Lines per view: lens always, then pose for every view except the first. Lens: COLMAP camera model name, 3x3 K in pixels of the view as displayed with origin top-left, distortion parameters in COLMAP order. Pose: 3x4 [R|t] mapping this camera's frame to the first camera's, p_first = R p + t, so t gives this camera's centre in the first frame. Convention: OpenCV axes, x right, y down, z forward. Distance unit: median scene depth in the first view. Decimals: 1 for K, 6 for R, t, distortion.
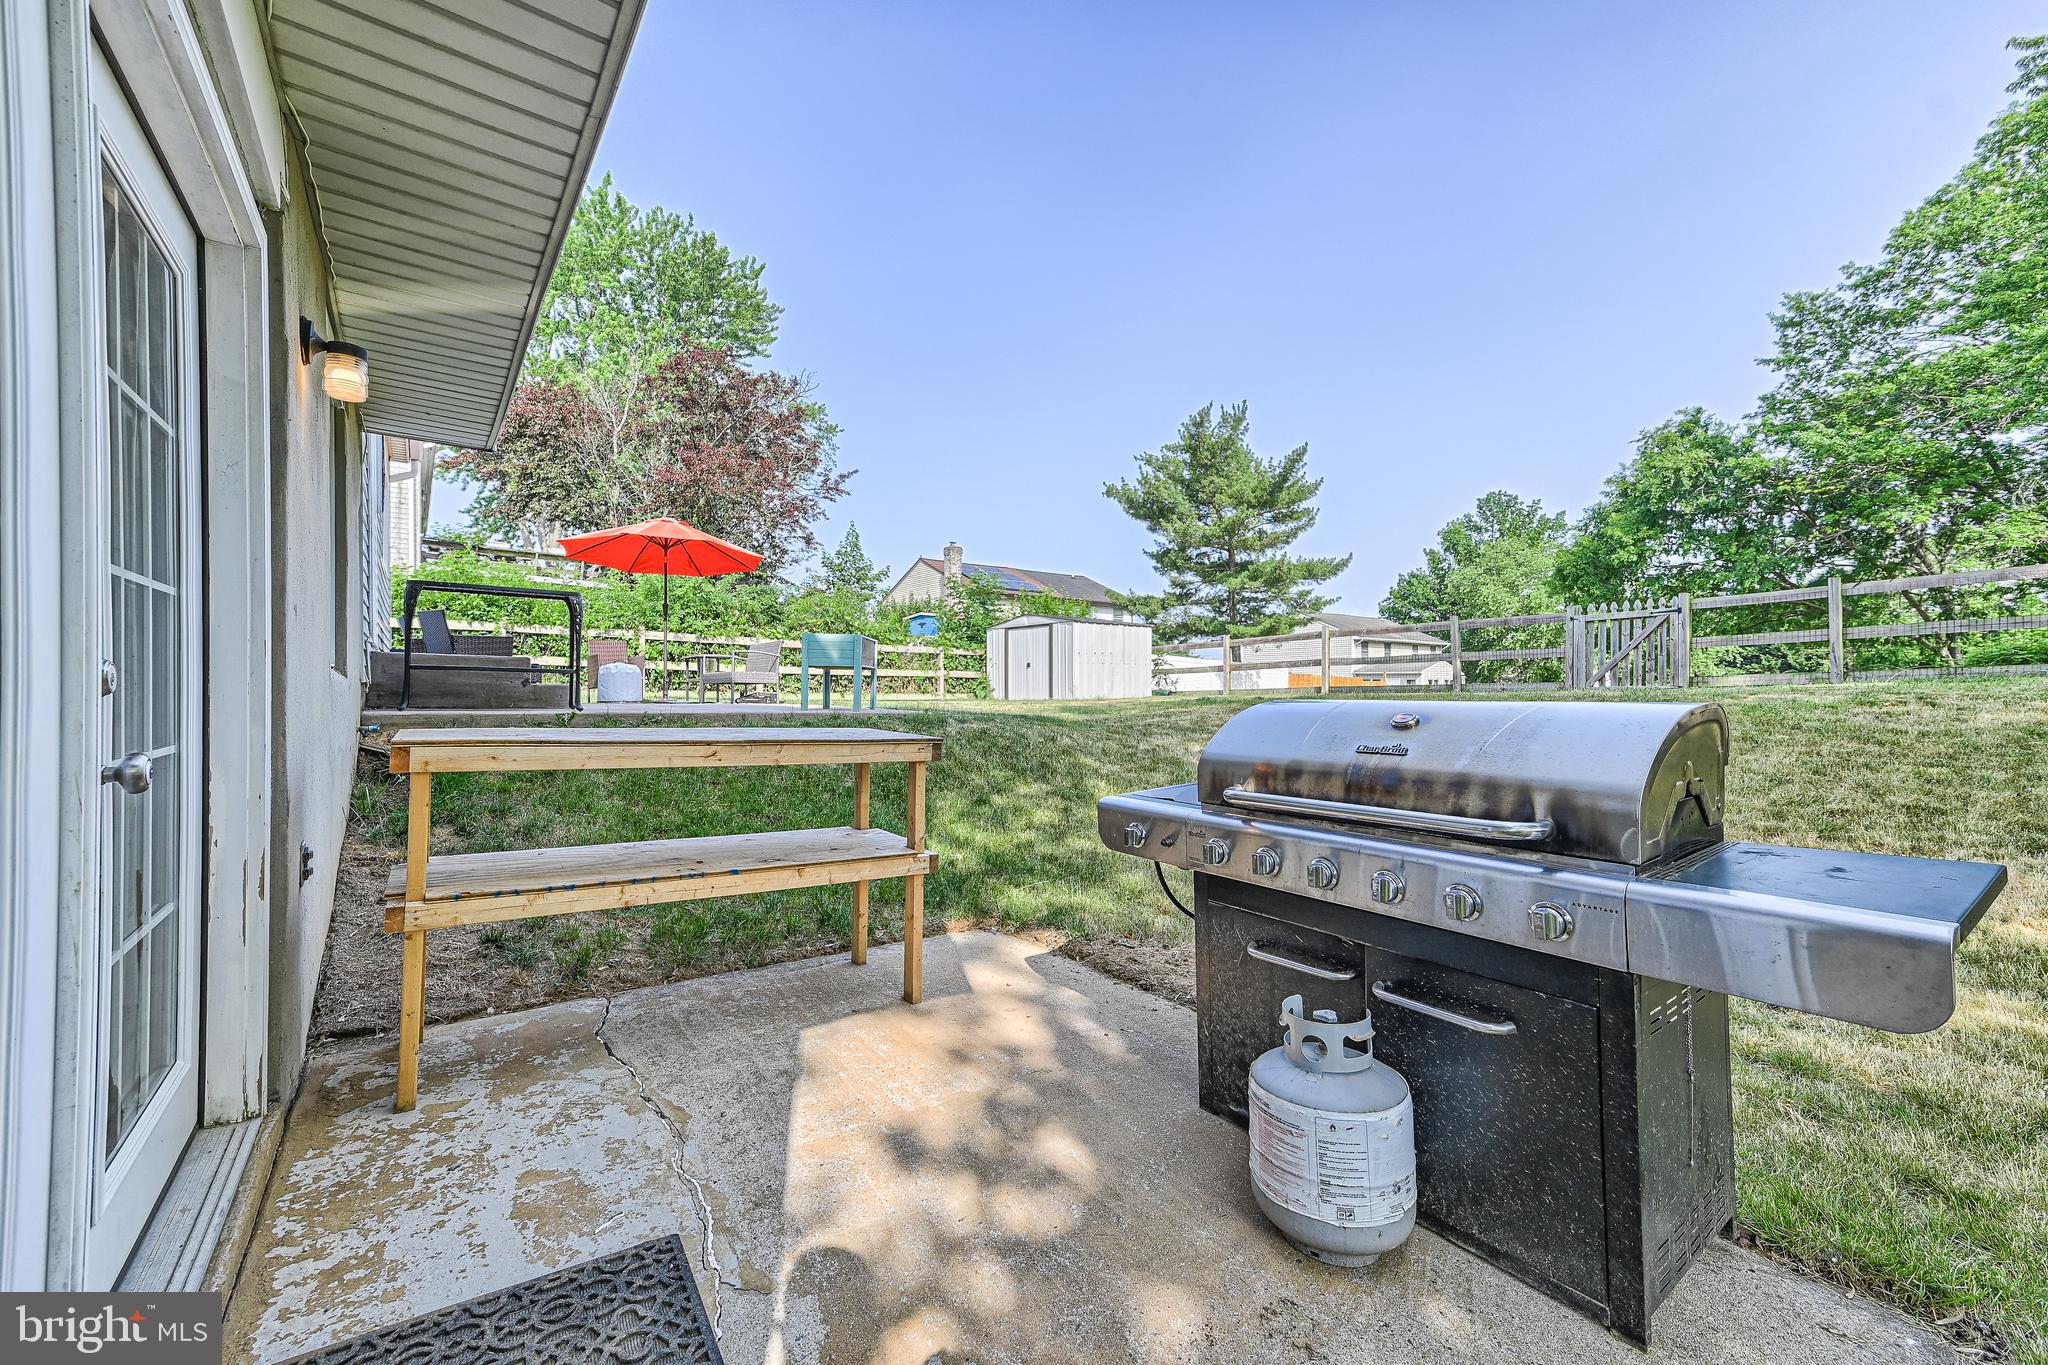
lens RADIAL K [[821.8, 0, 1016.7], [0, 821.8, 687.2], [0, 0, 1]] dist [0.026153, 0.000542]
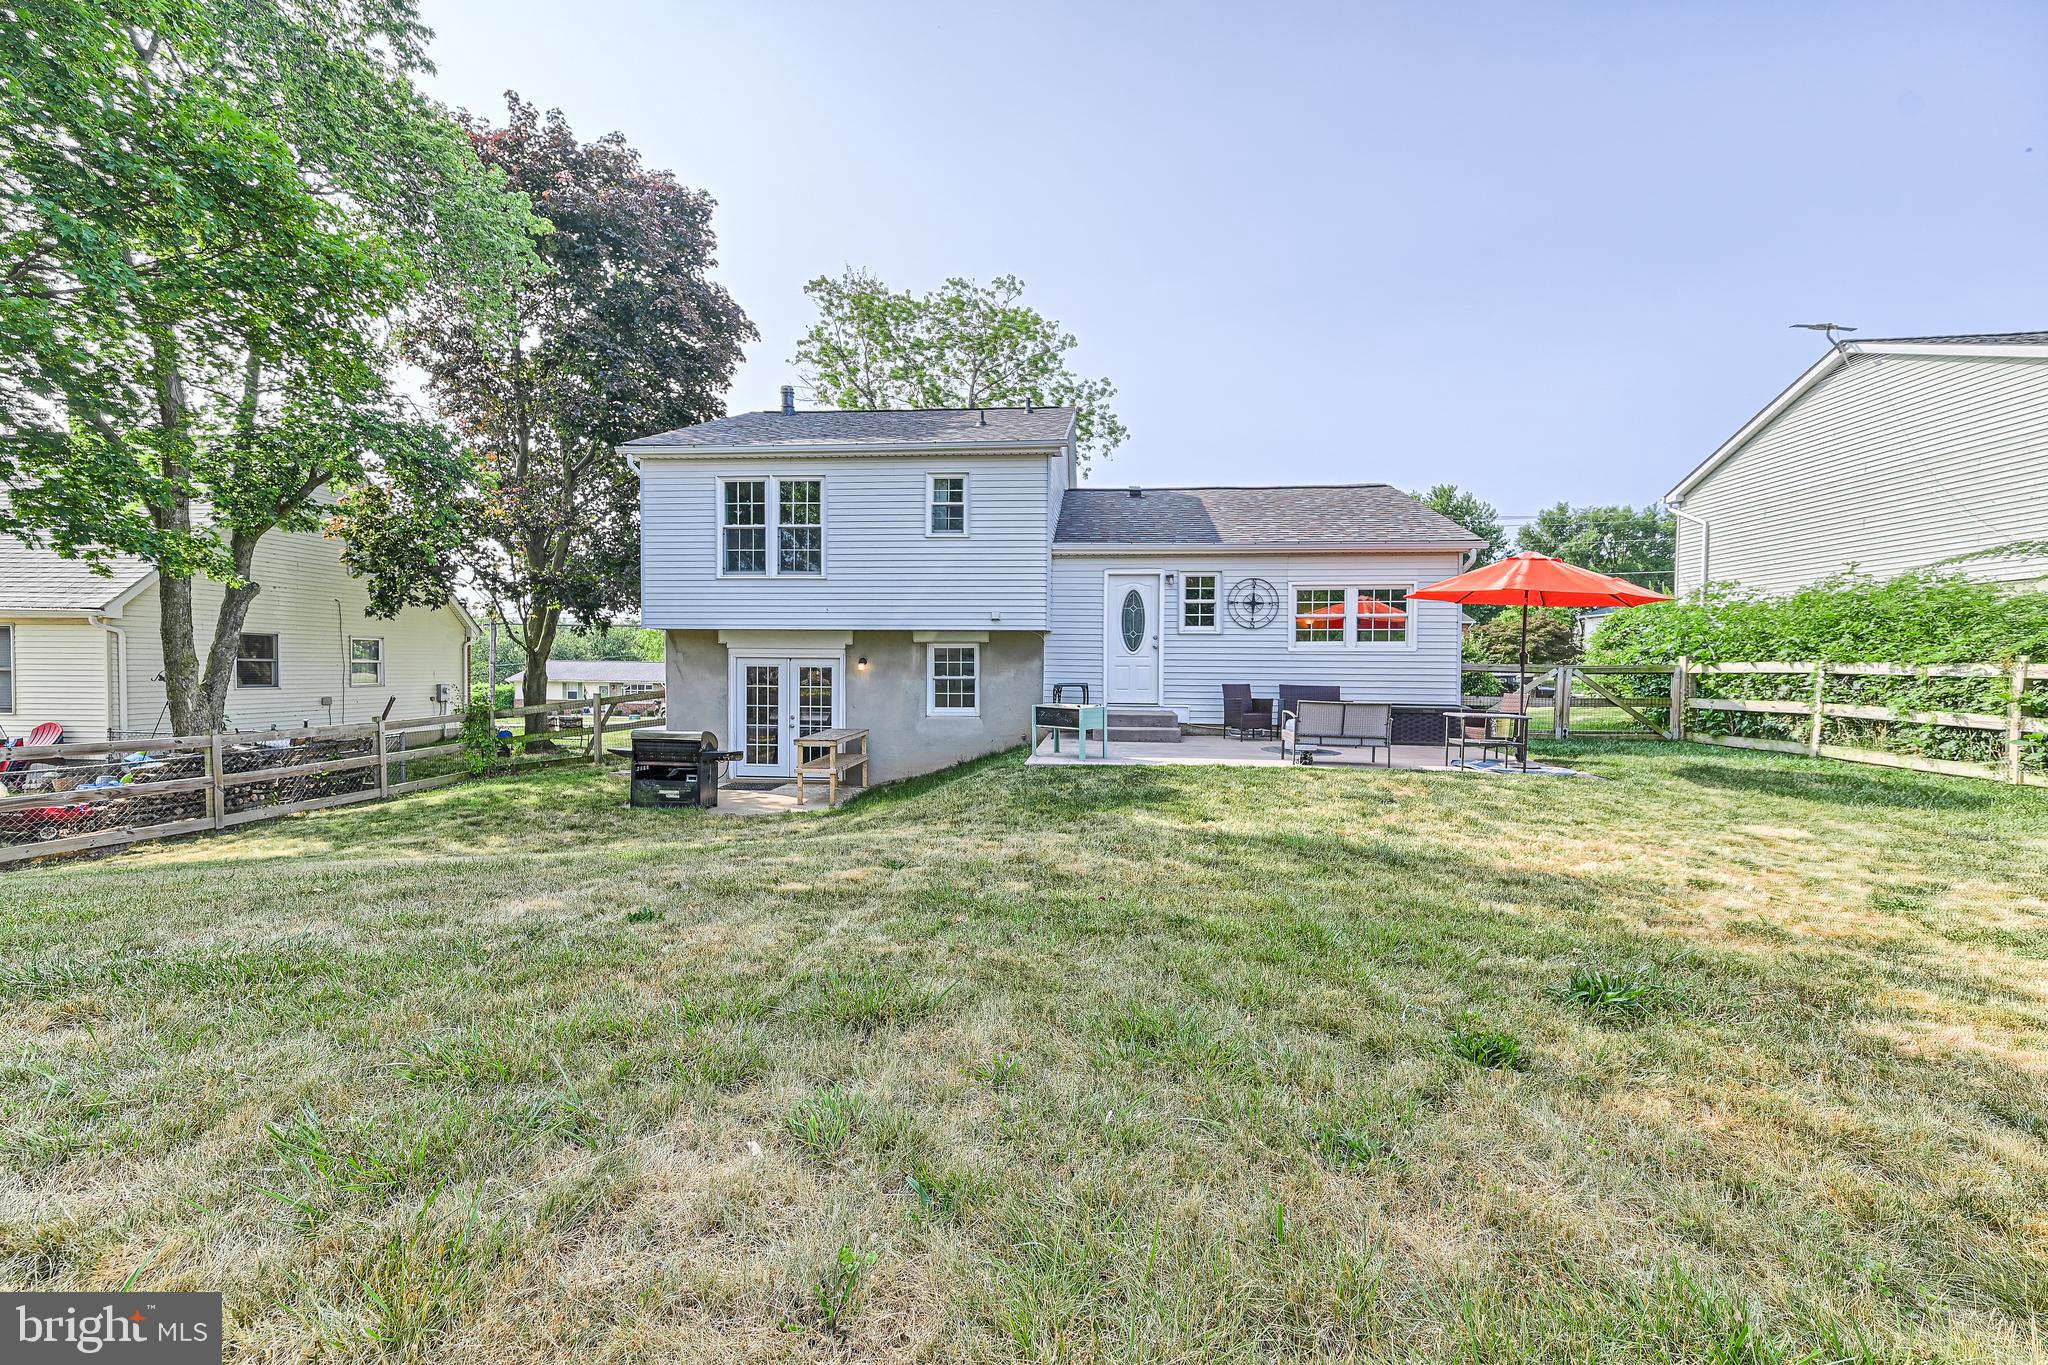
lens RADIAL K [[821.8, 0, 1023.7], [0, 821.8, 696.9], [0, 0, 1]] dist [0.026153, 0.000542]
pose [[-0.655950, 0.026875, -0.754326, 0.421867], [0.001584, 0.999413, 0.034229, -0.067246], [0.754803, 0.021258, -0.655607, 0.878568]]
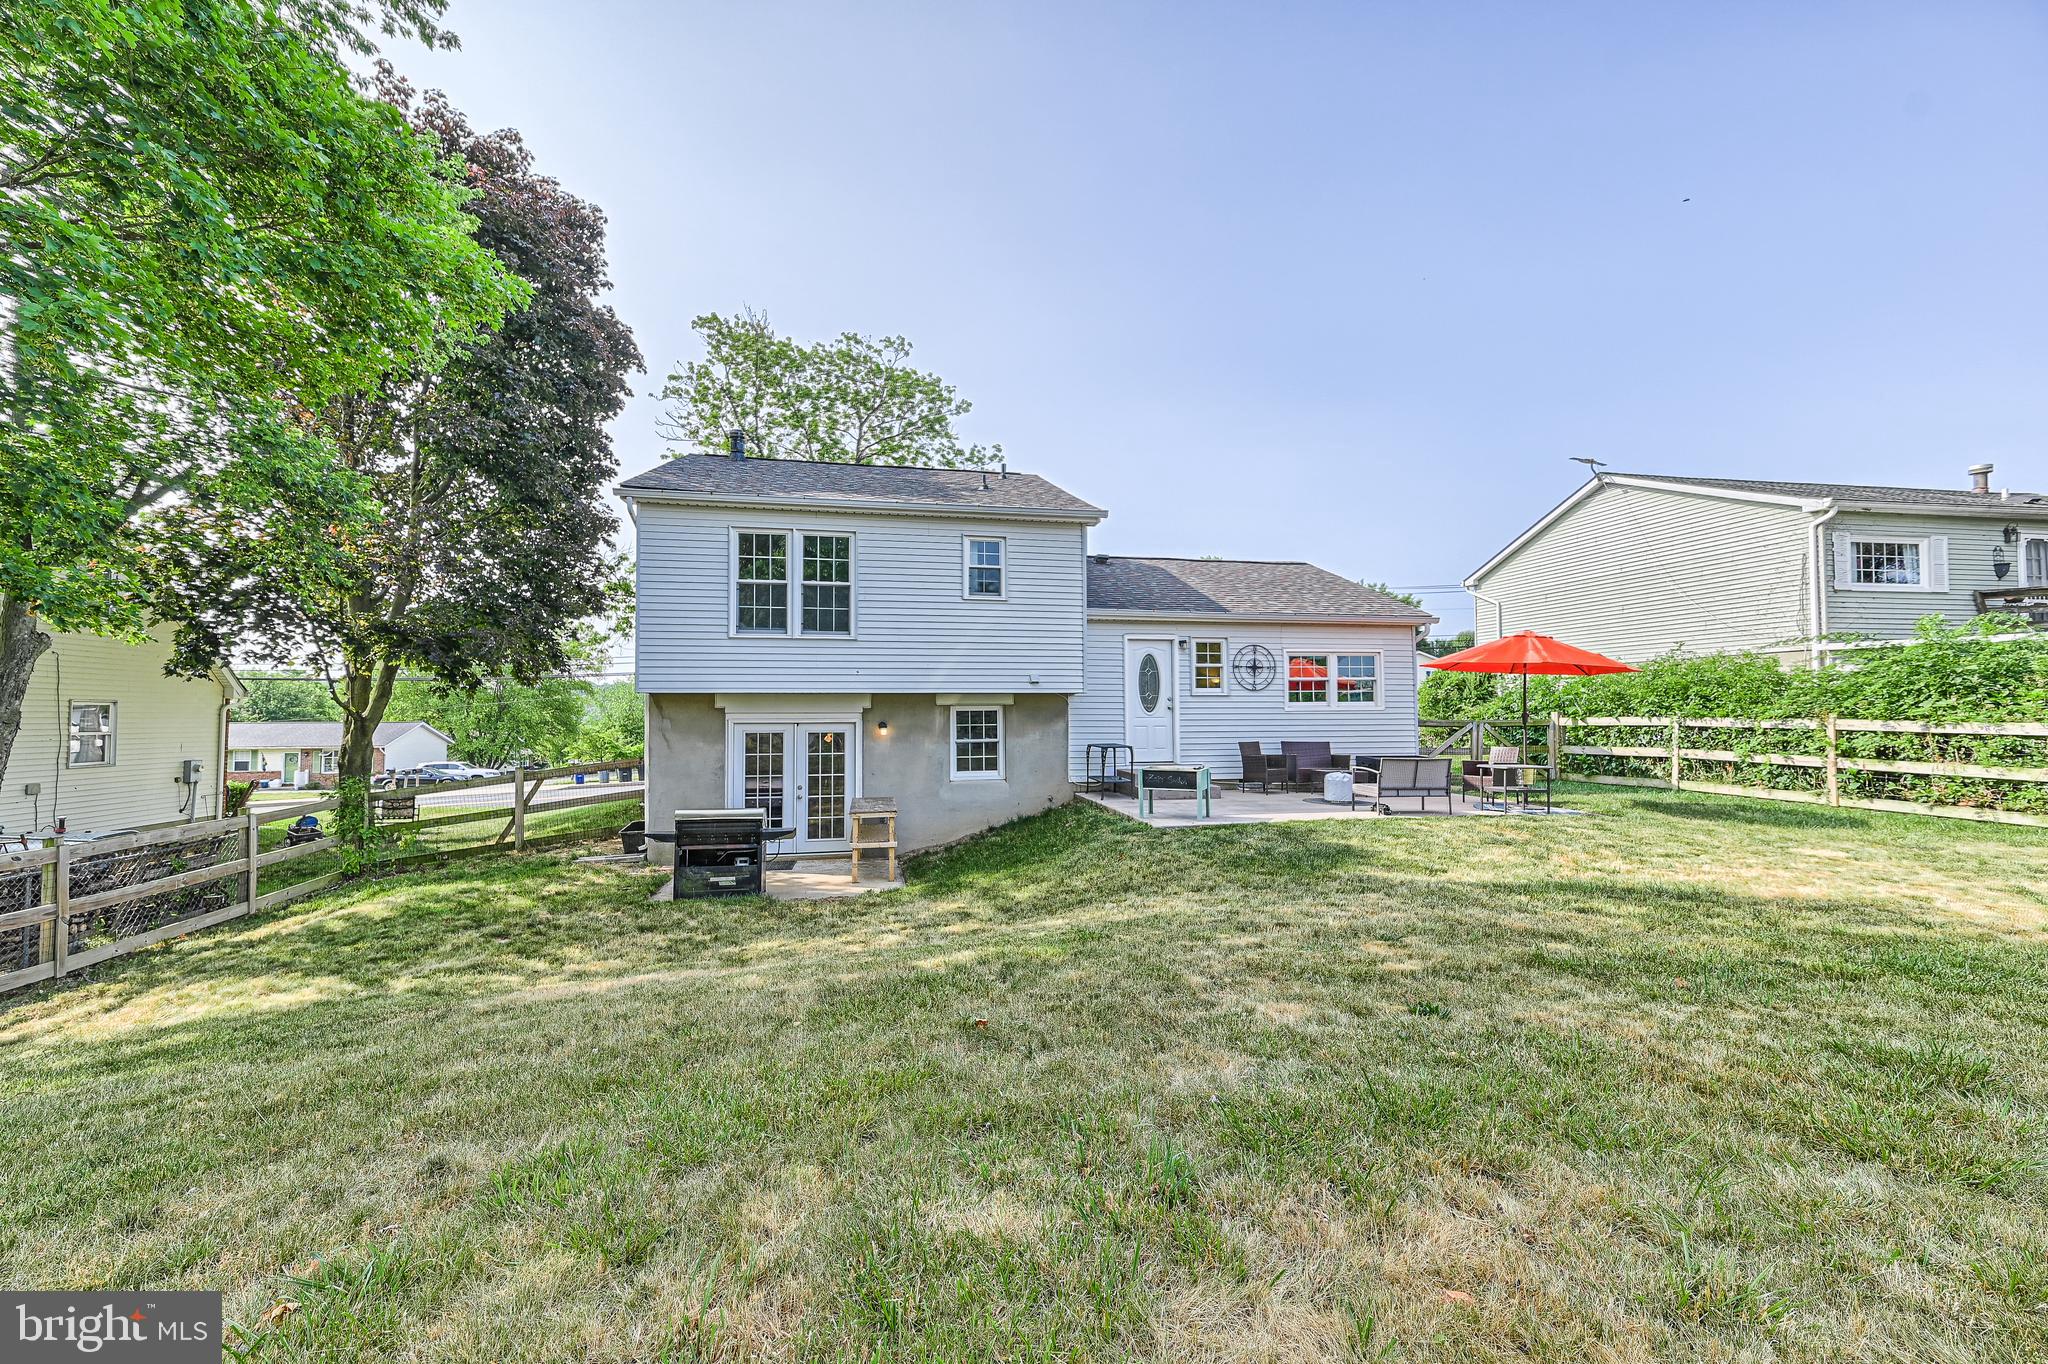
lens RADIAL K [[821.8, 0, 1033.0], [0, 821.8, 698.7], [0, 0, 1]] dist [0.026153, 0.000542]
pose [[-0.406715, -0.015747, -0.913419, 0.576537], [0.015432, 0.999590, -0.024103, -0.080645], [0.913425, -0.023899, -0.406306, 0.643751]]
